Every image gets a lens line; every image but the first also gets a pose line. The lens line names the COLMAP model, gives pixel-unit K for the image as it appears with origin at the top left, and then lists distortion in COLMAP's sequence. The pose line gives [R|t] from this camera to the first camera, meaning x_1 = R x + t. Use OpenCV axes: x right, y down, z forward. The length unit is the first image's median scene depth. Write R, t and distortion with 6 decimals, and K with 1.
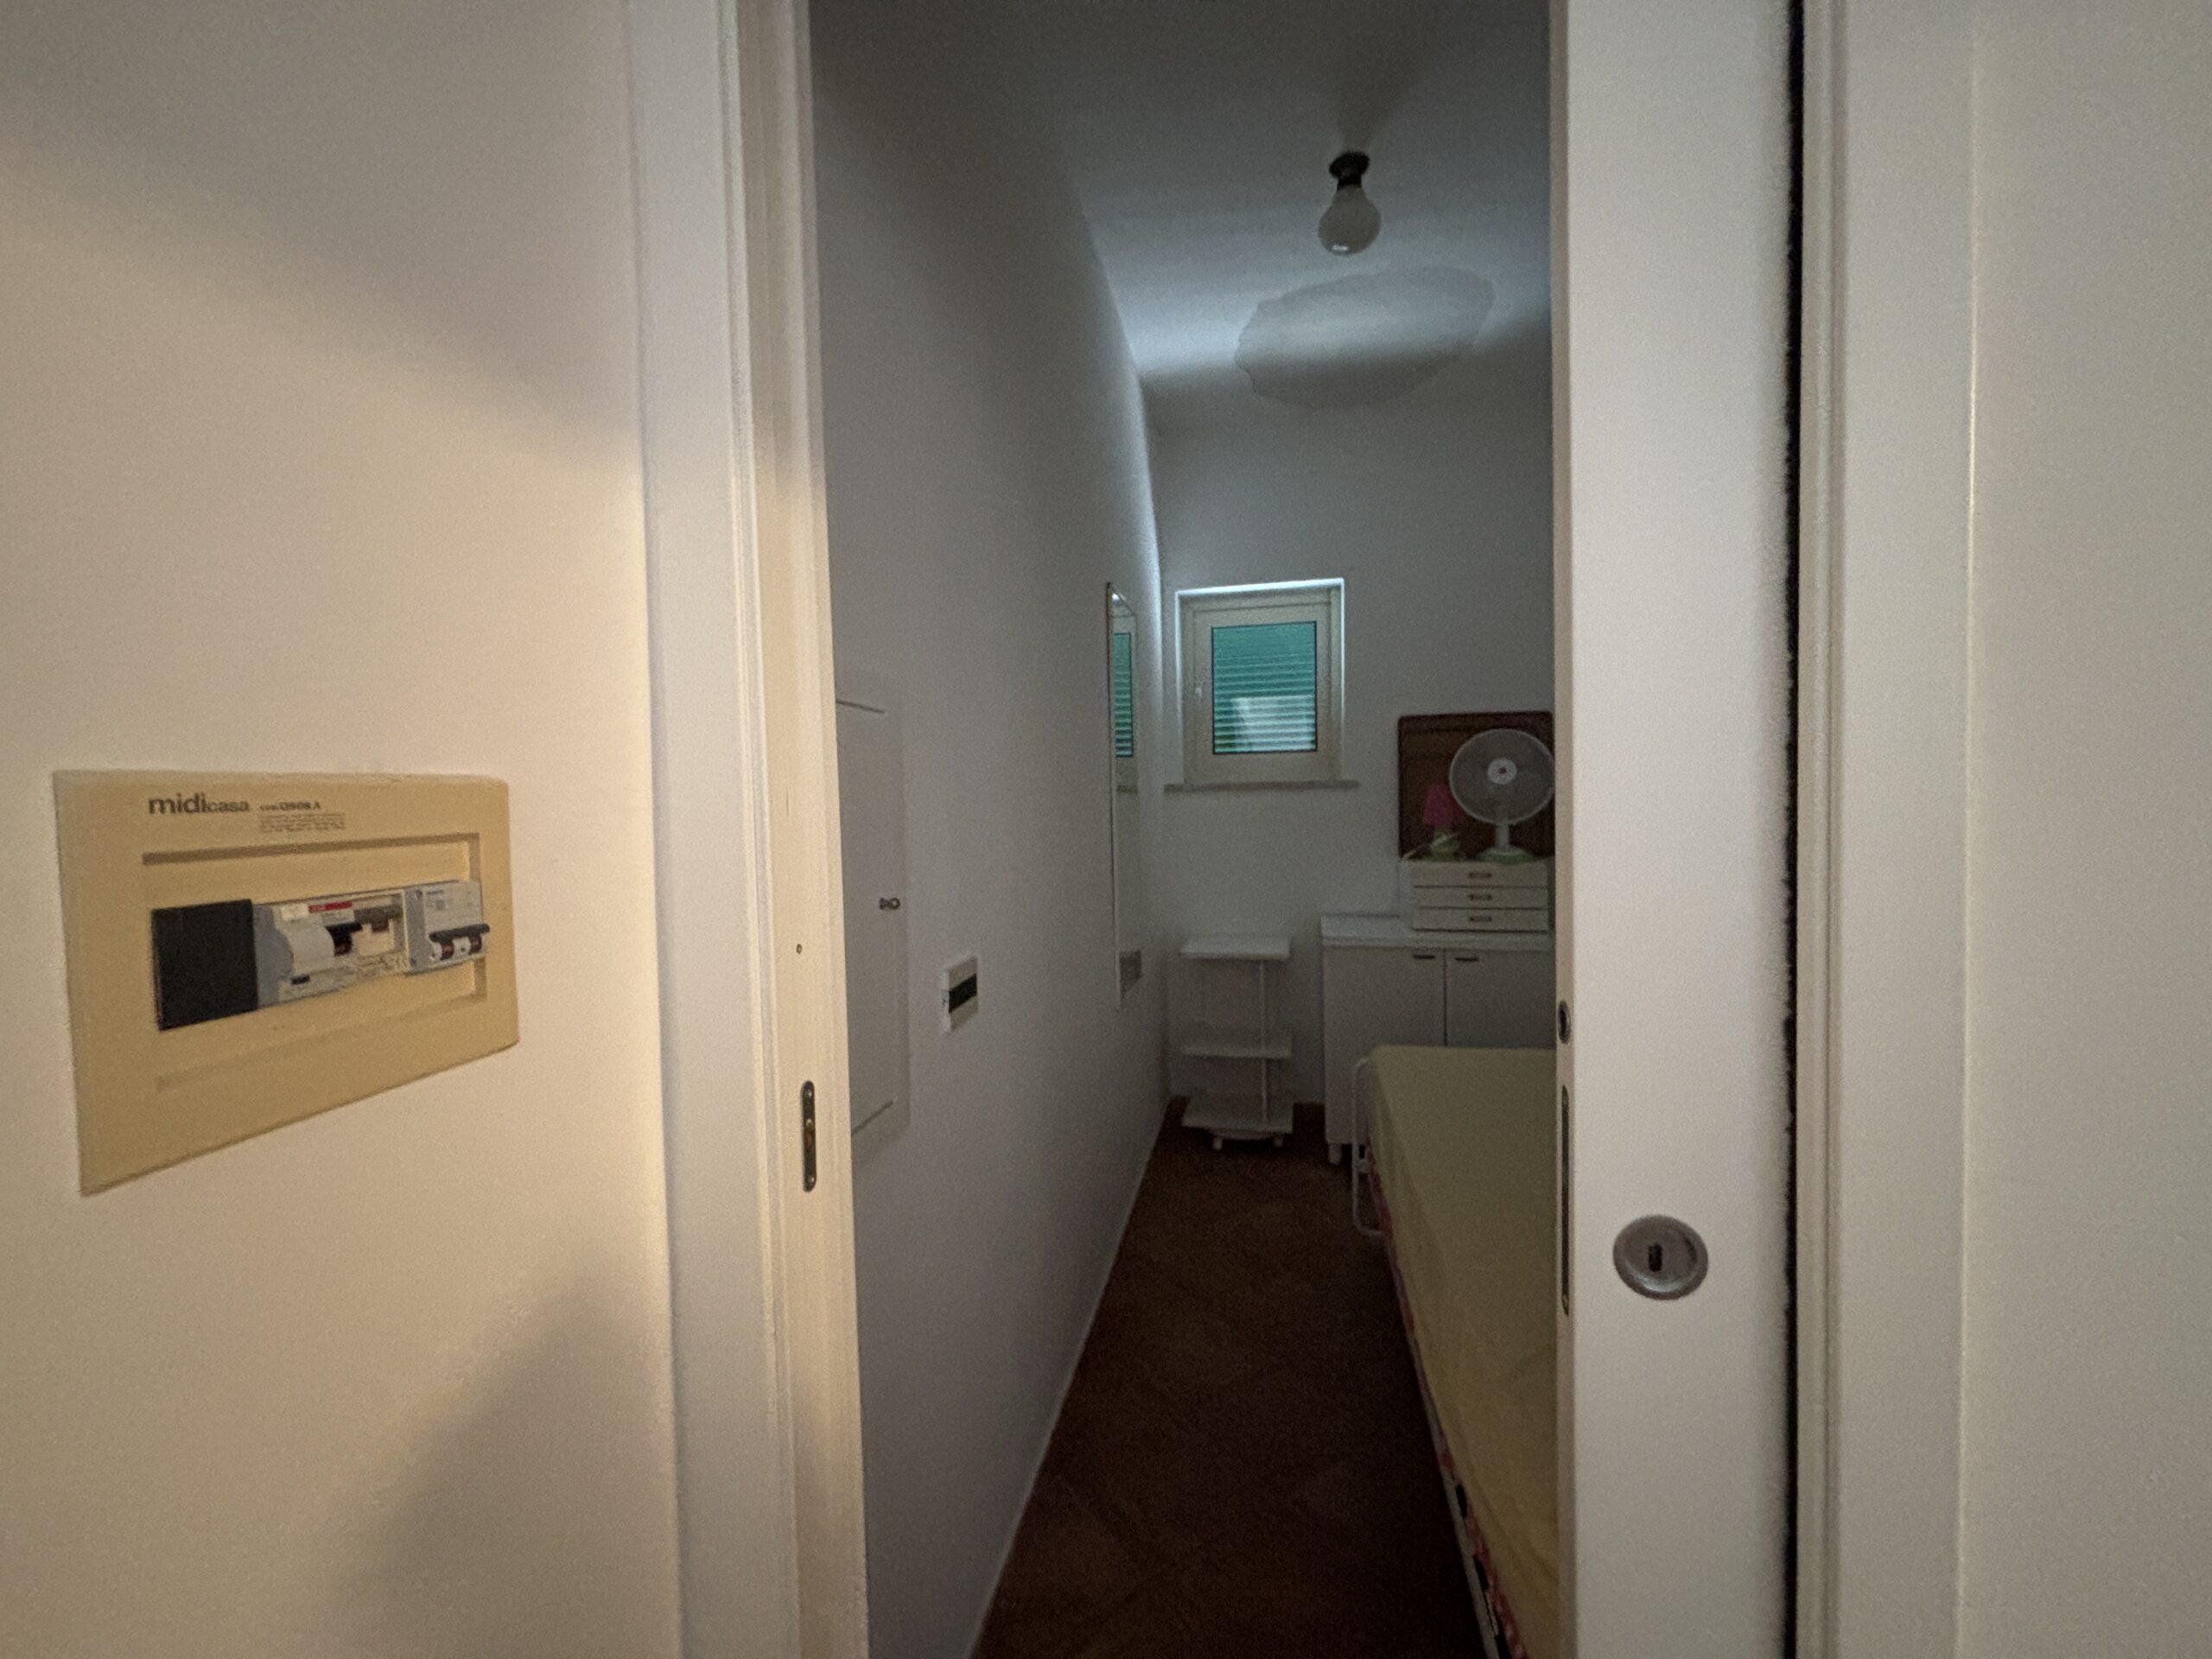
lens RADIAL K [[889.7, 0, 1108.8], [0, 889.7, 819.1], [0, 0, 1]] dist [-0.003239, -0.000932]
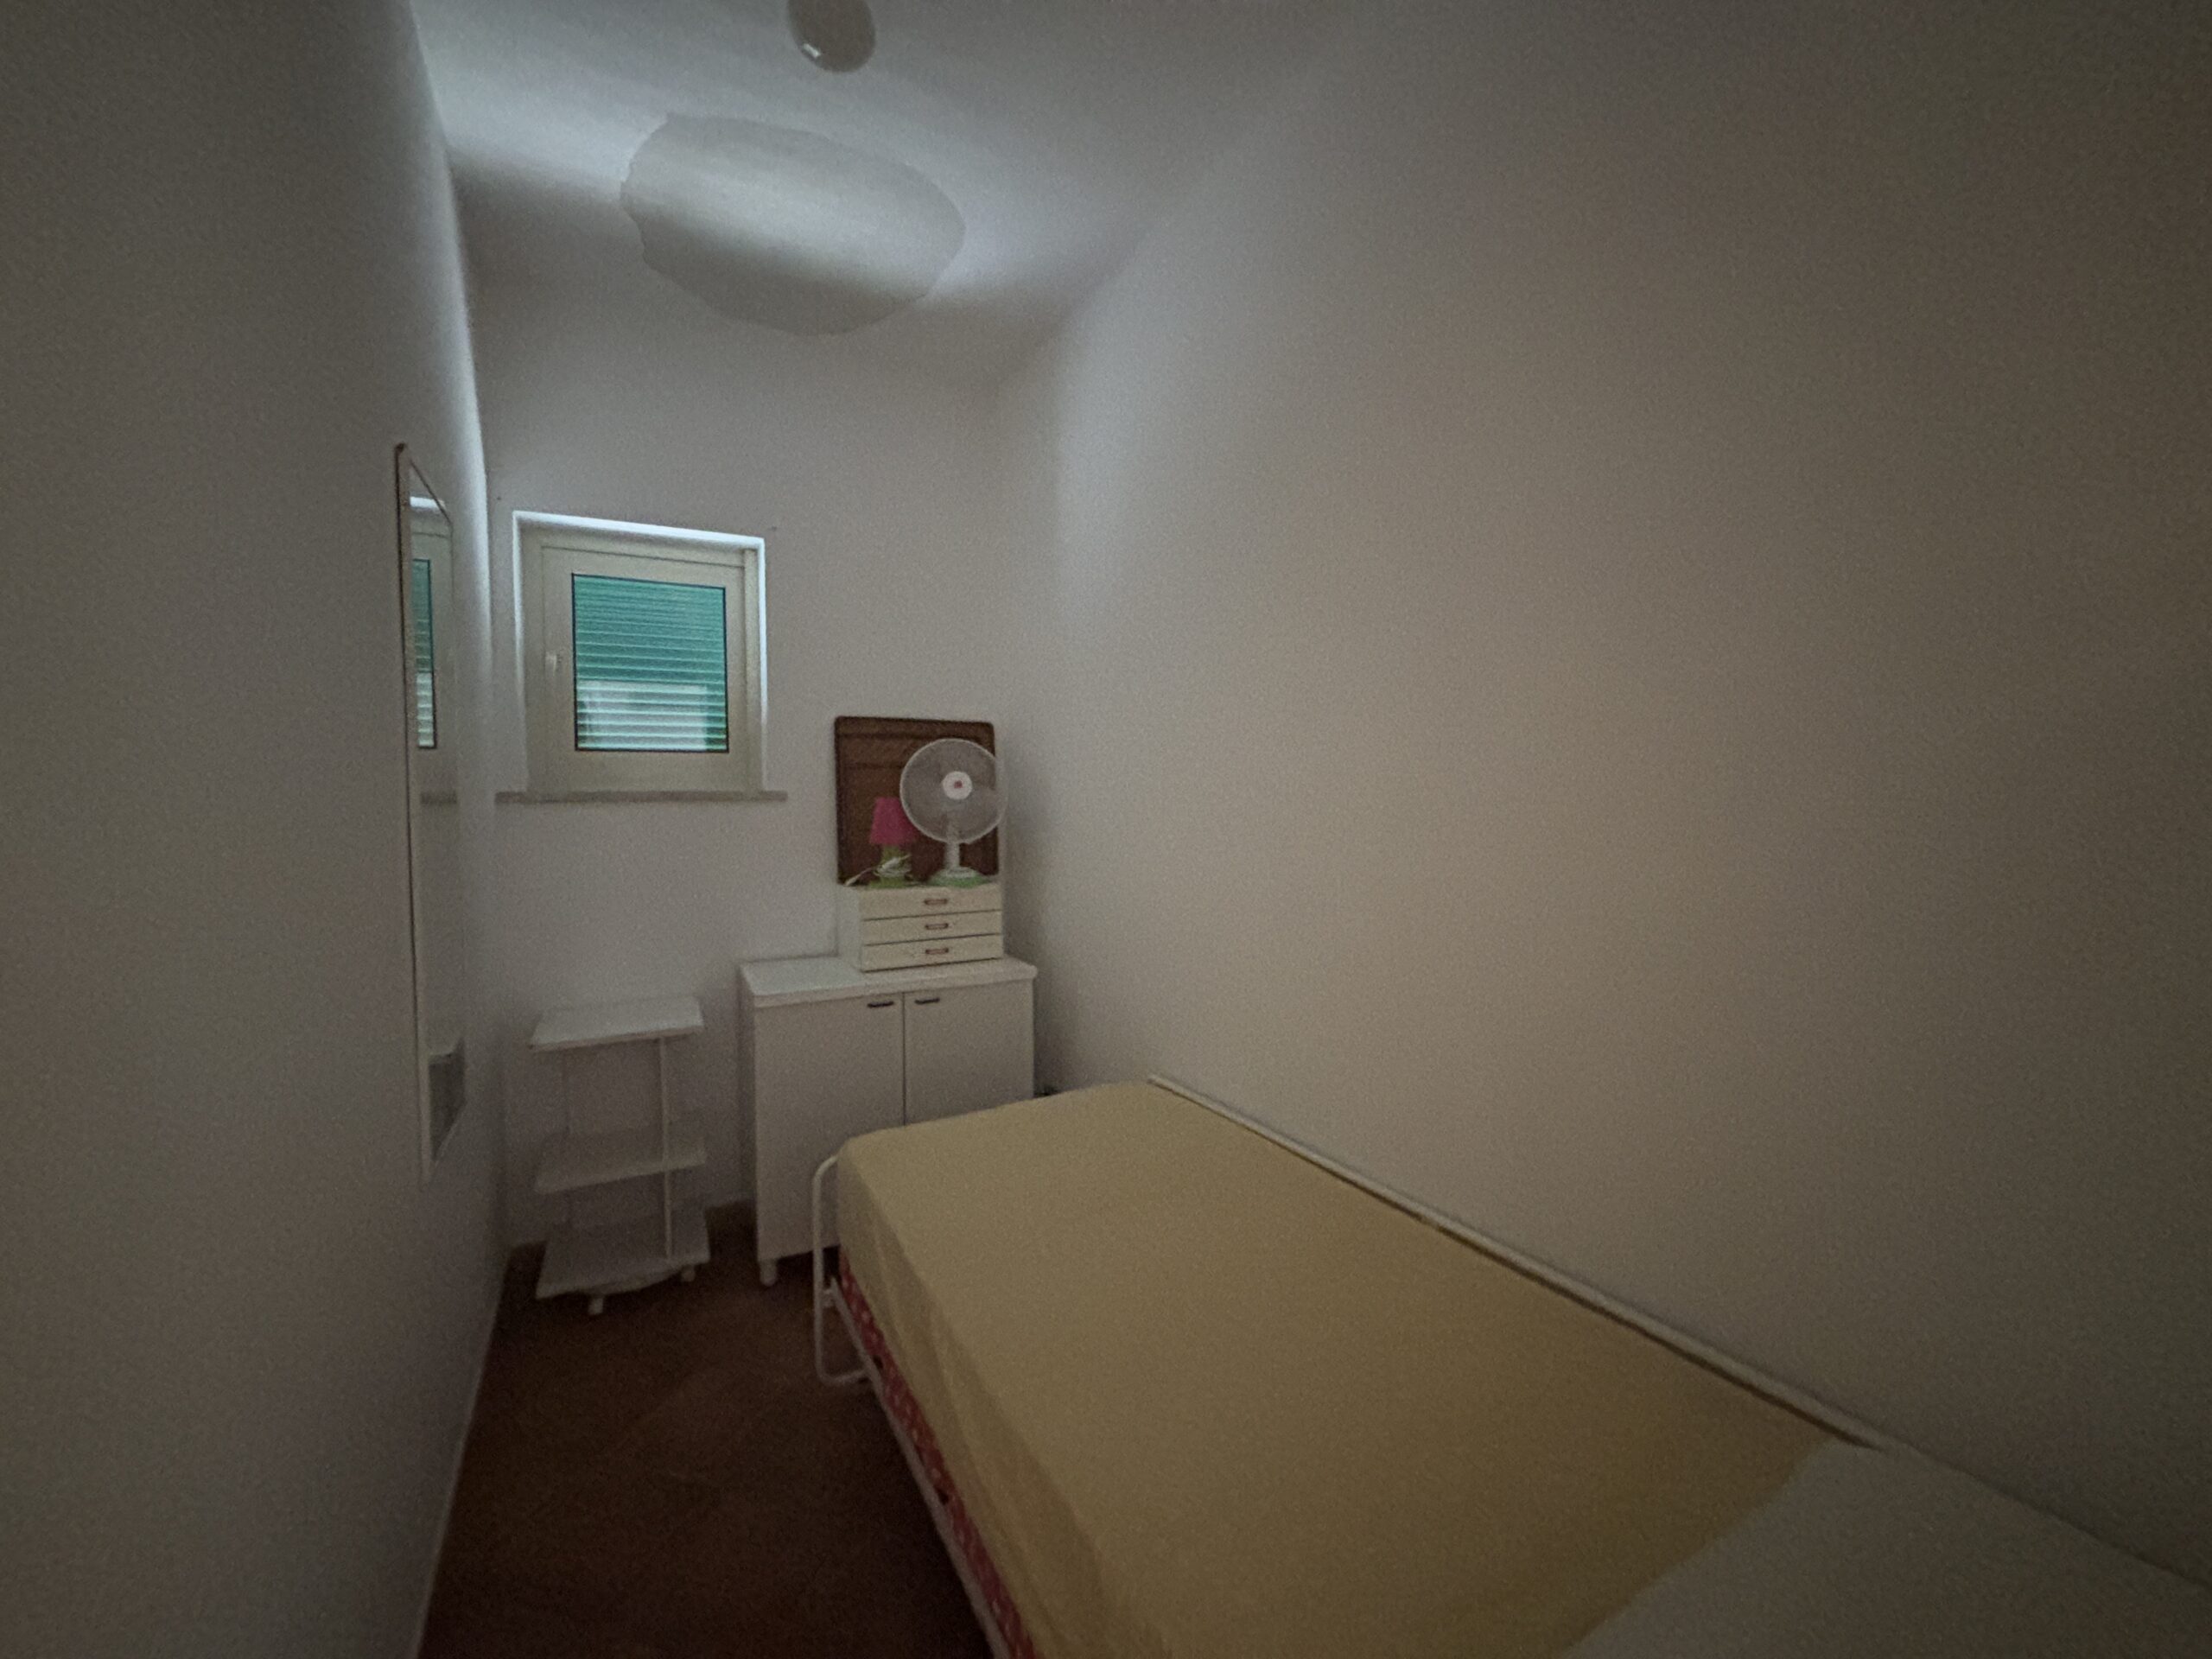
lens RADIAL K [[899.5, 0, 1105.8], [0, 899.5, 824.6], [0, 0, 1]] dist [0.042001, -0.043158]
pose [[0.776070, -0.004290, 0.630632, -0.015618], [0.005234, 0.999986, 0.000361, -0.012785], [-0.630625, 0.003021, 0.776082, 0.190297]]
